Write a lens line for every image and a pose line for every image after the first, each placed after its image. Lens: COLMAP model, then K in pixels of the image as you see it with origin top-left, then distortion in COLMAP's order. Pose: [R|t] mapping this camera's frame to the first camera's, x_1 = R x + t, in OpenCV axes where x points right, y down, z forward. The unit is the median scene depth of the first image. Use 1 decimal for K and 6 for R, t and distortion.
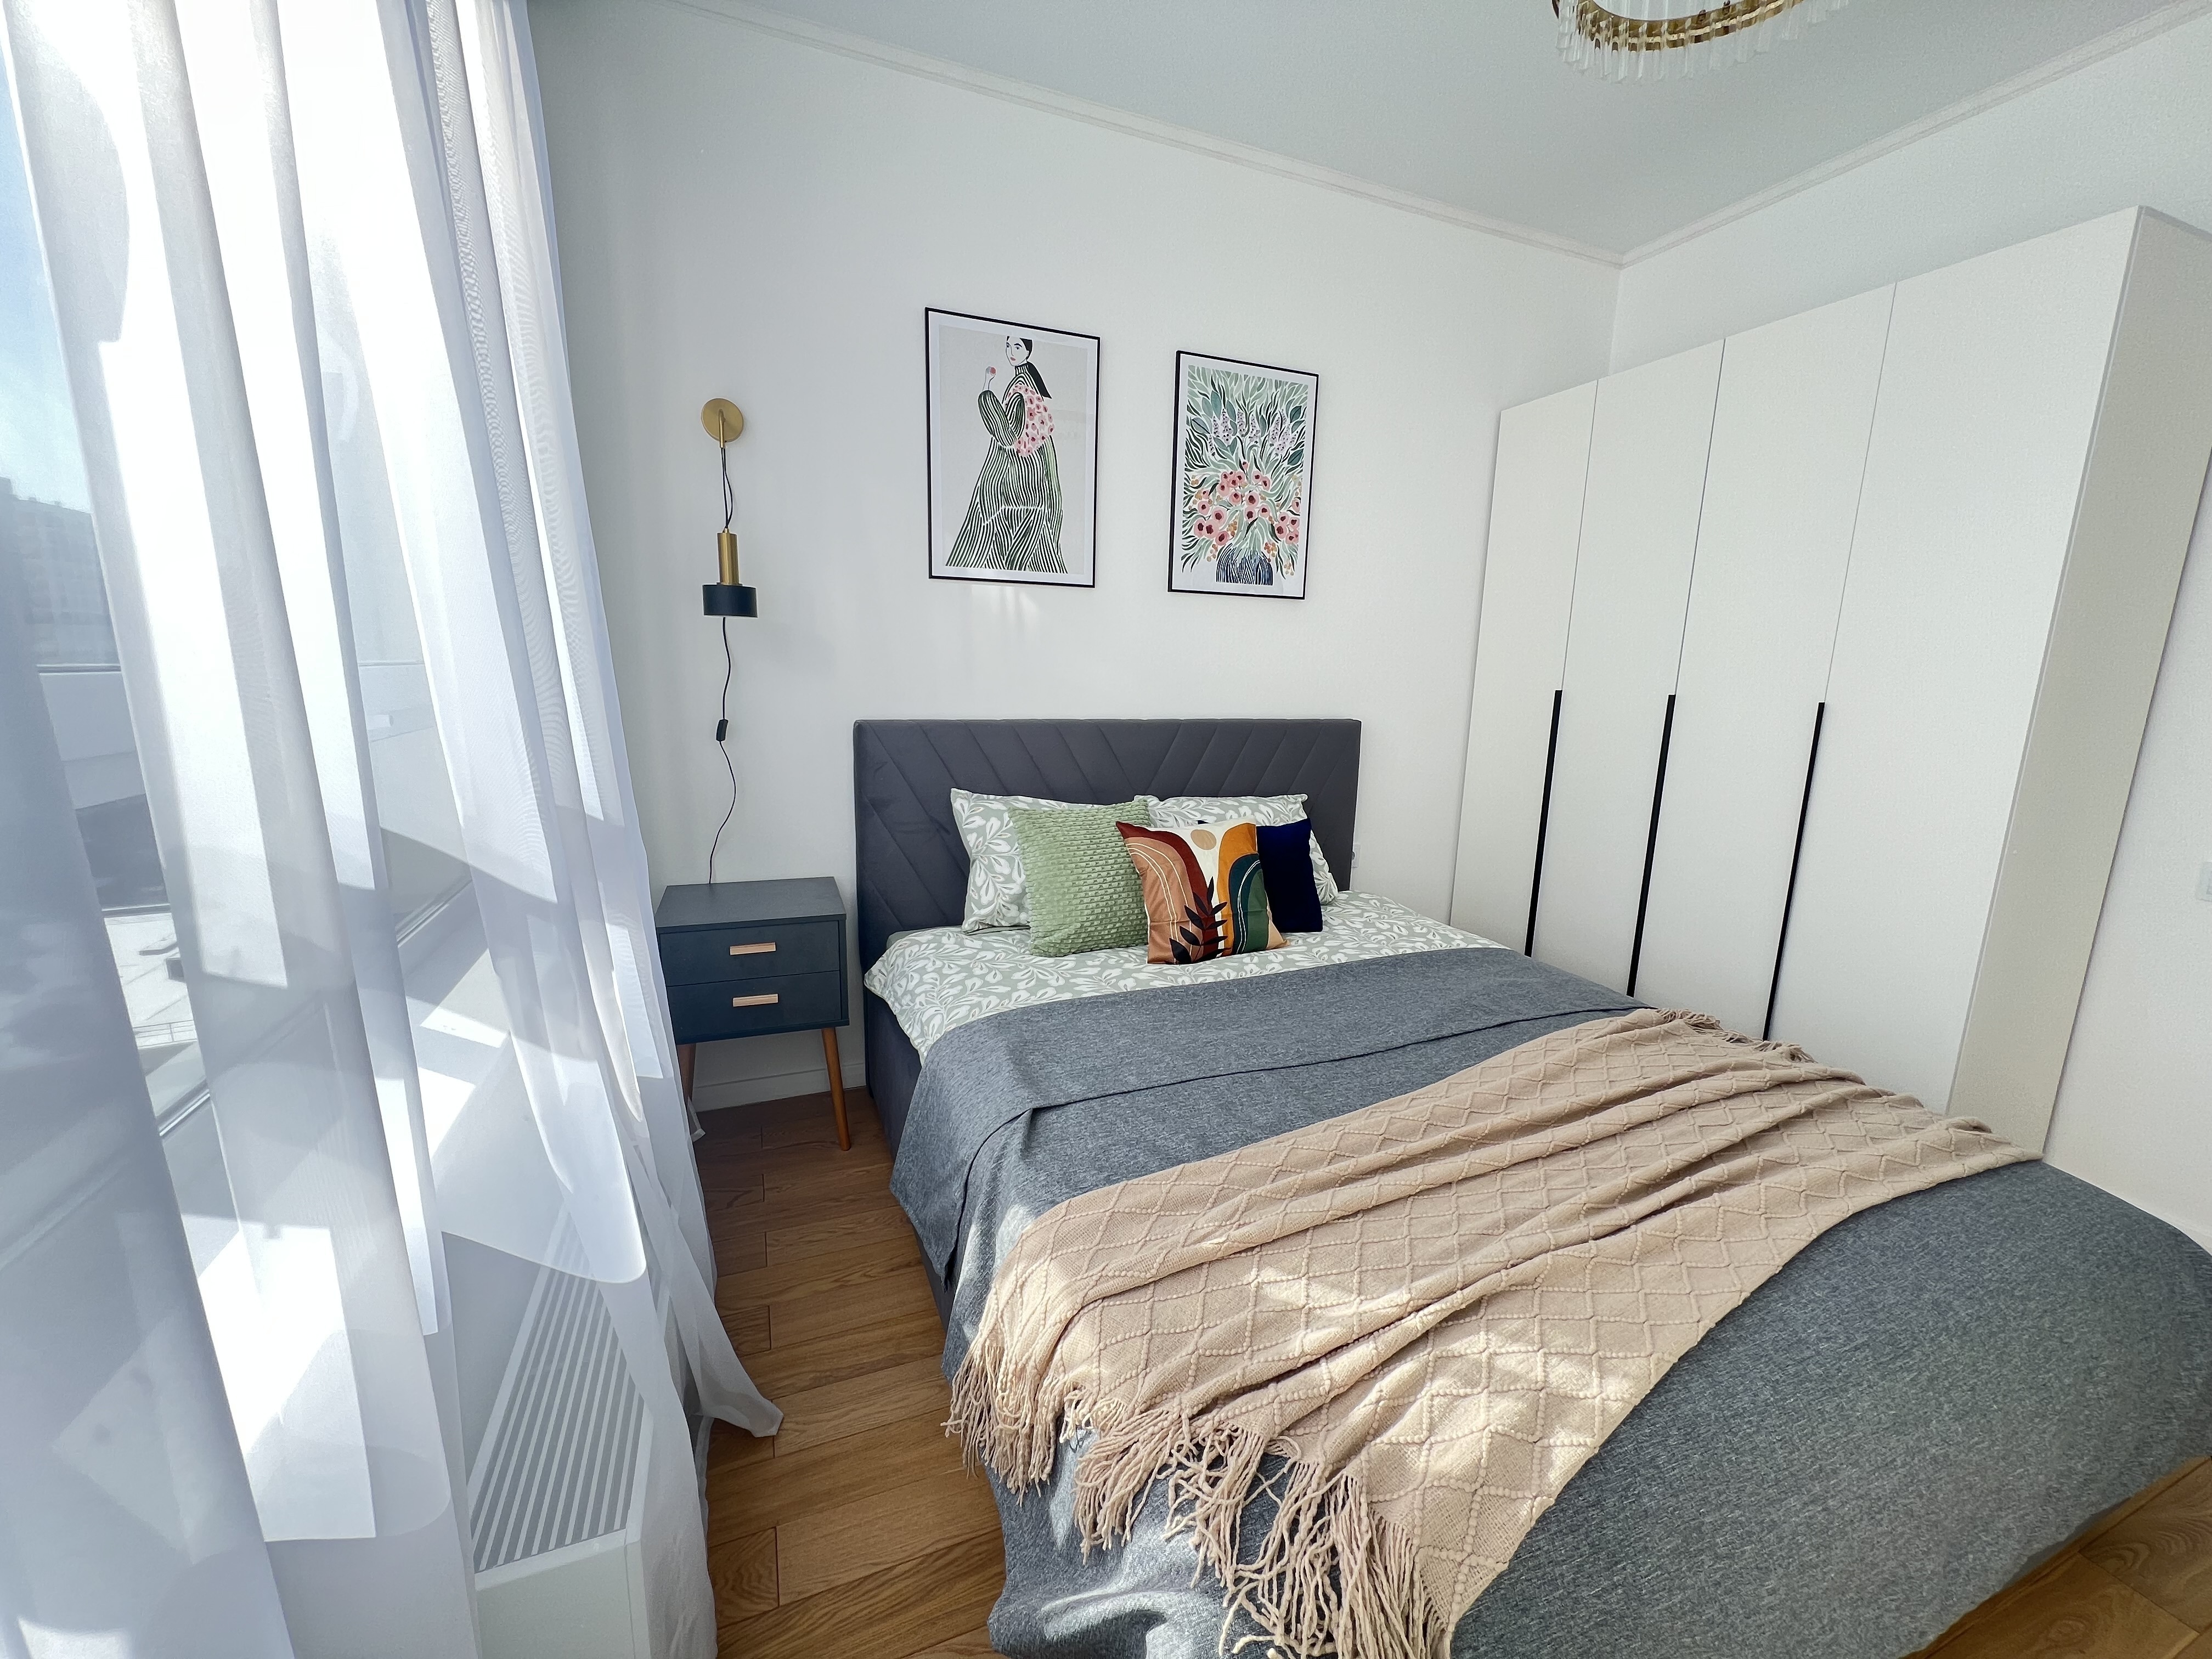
lens RADIAL K [[882.5, 0, 1117.6], [0, 882.5, 832.5], [0, 0, 1]] dist [-0.002062, 0.001296]
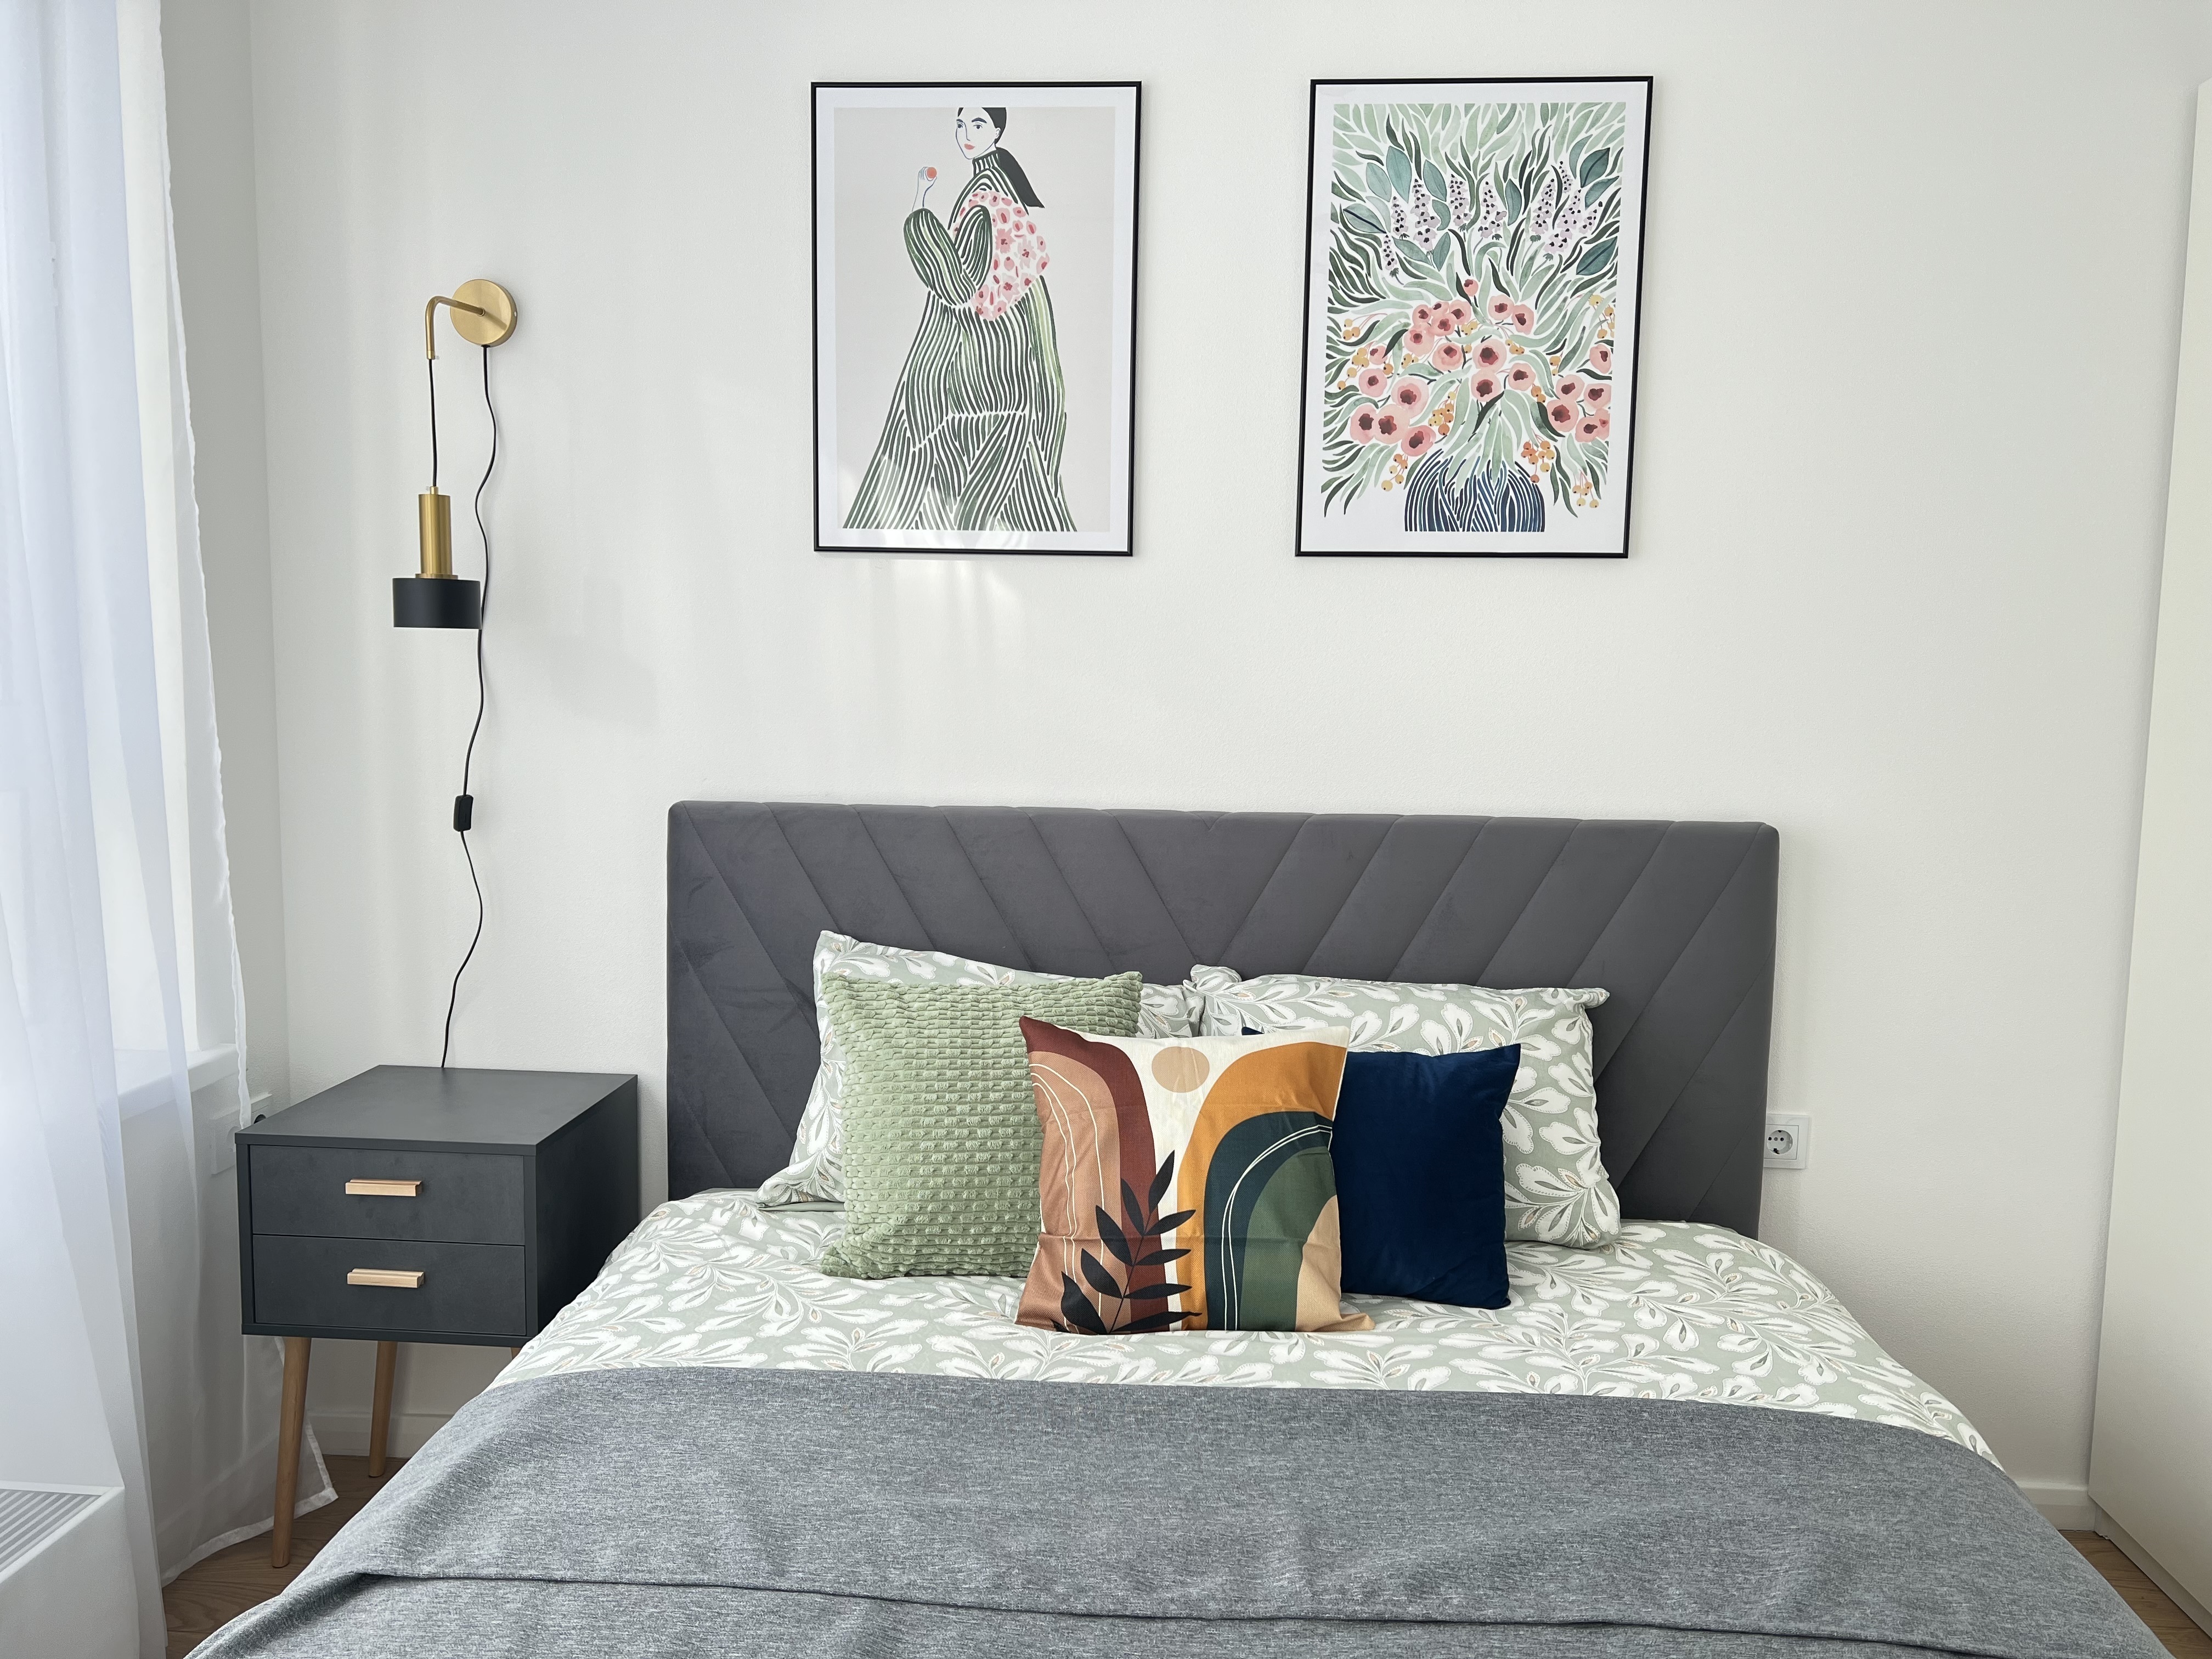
lens RADIAL K [[1662.3, 0, 1112.1], [0, 1662.3, 837.4], [0, 0, 1]] dist [0.052742, -0.063997]
pose [[0.901383, 0.034474, -0.431649, 0.416506], [-0.075832, 0.993989, -0.078970, -0.040354], [0.426332, 0.103915, 0.898578, 0.155895]]
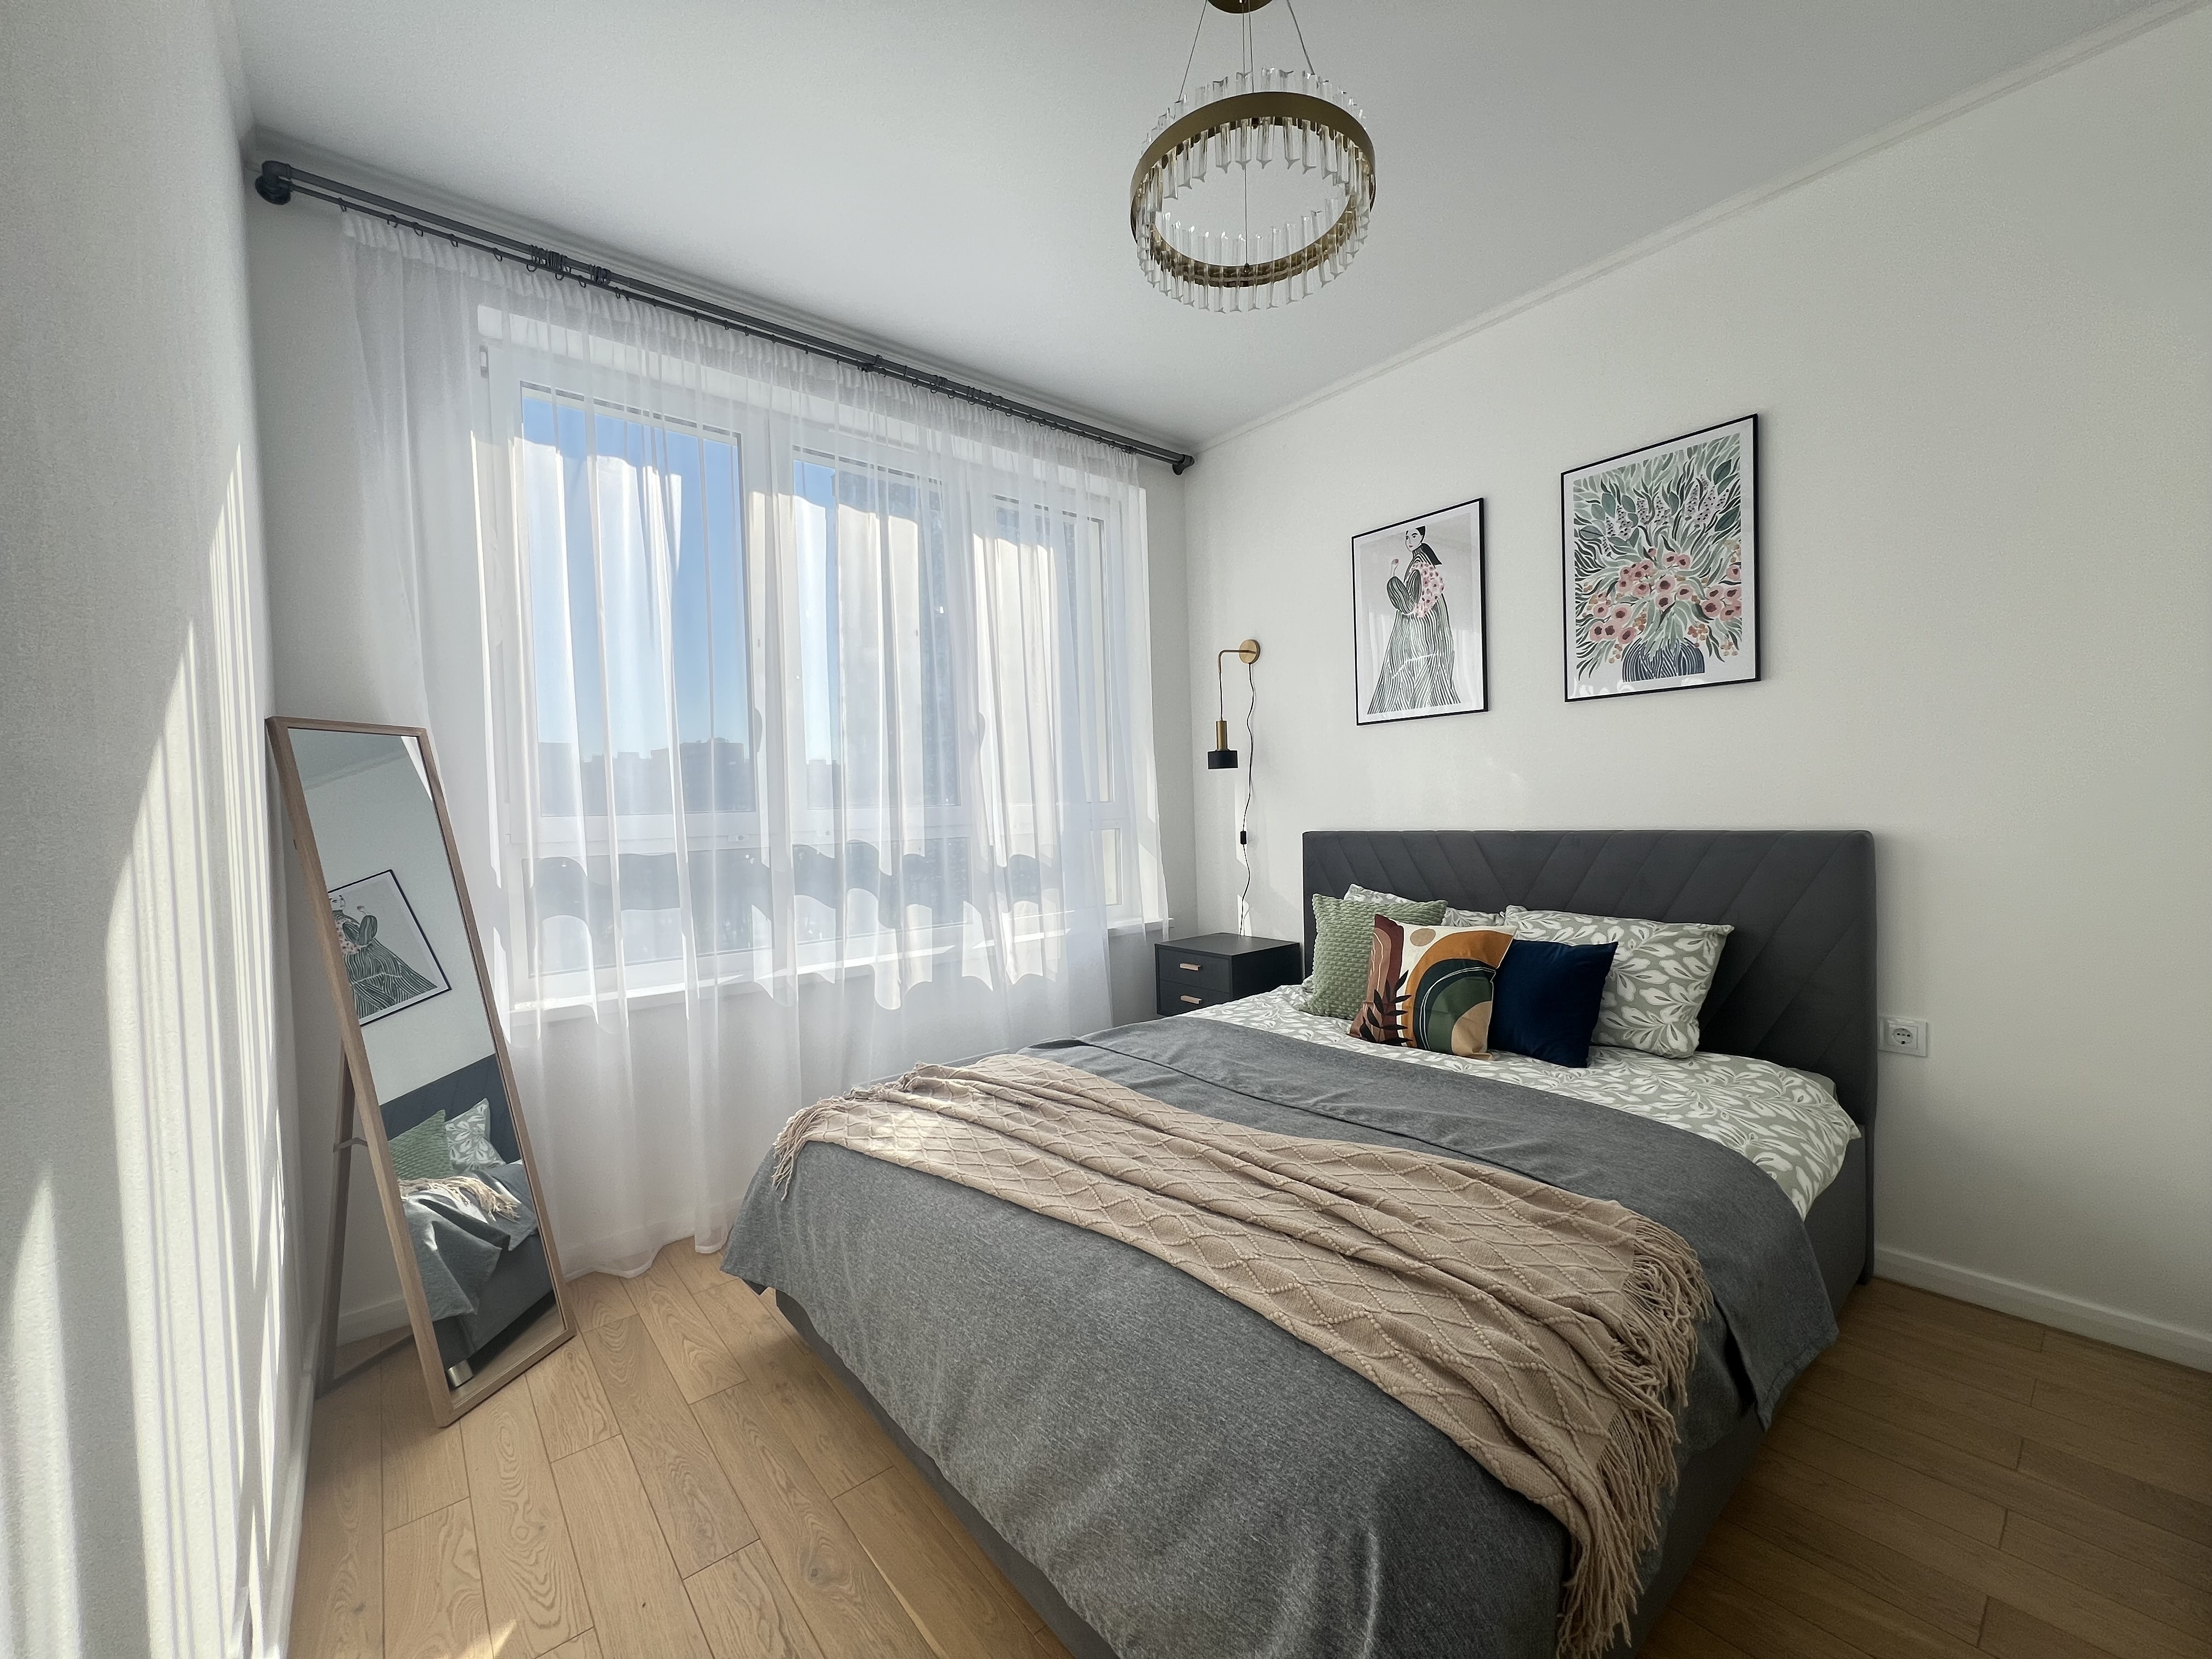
lens RADIAL K [[882.5, 0, 1115.0], [0, 882.5, 833.4], [0, 0, 1]] dist [-0.002062, 0.001296]
pose [[0.302181, -0.005719, -0.953233, 0.943837], [-0.138930, 0.989040, -0.049975, -0.010645], [0.943072, 0.147534, 0.298075, 0.286216]]
